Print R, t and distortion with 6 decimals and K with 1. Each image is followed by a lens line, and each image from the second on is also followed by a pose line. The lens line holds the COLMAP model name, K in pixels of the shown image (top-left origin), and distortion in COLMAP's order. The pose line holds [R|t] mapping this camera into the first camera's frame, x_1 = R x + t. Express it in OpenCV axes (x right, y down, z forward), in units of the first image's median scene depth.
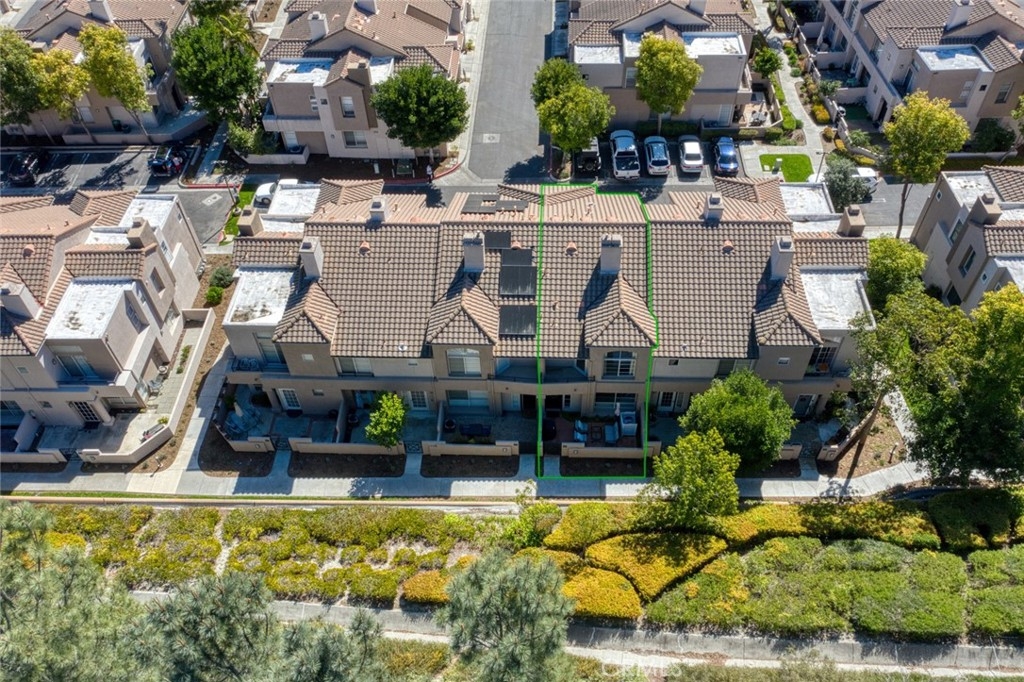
lens RADIAL K [[809.9, 0, 512.0], [0, 809.9, 341.0], [0, 0, 1]] dist [0.000994, -0.004900]
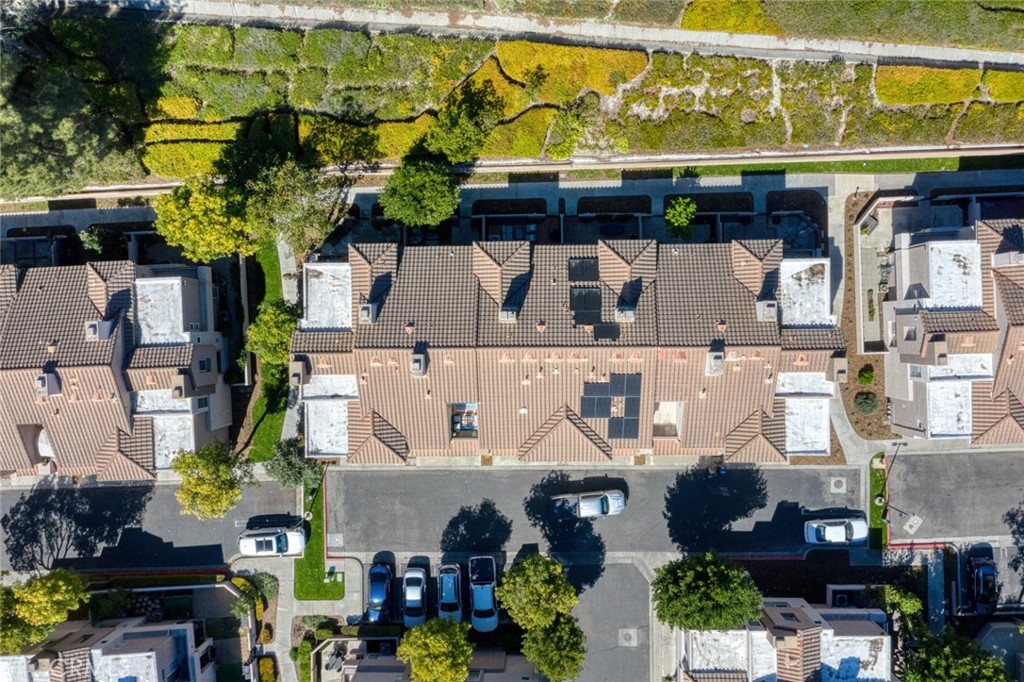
lens RADIAL K [[809.9, 0, 512.0], [0, 809.9, 341.0], [0, 0, 1]] dist [0.000994, -0.004900]
pose [[-0.996447, 0.049816, 0.067909, 0.036927], [0.007748, -0.748676, 0.662891, -0.904130], [0.083864, 0.661062, 0.745630, 0.141415]]
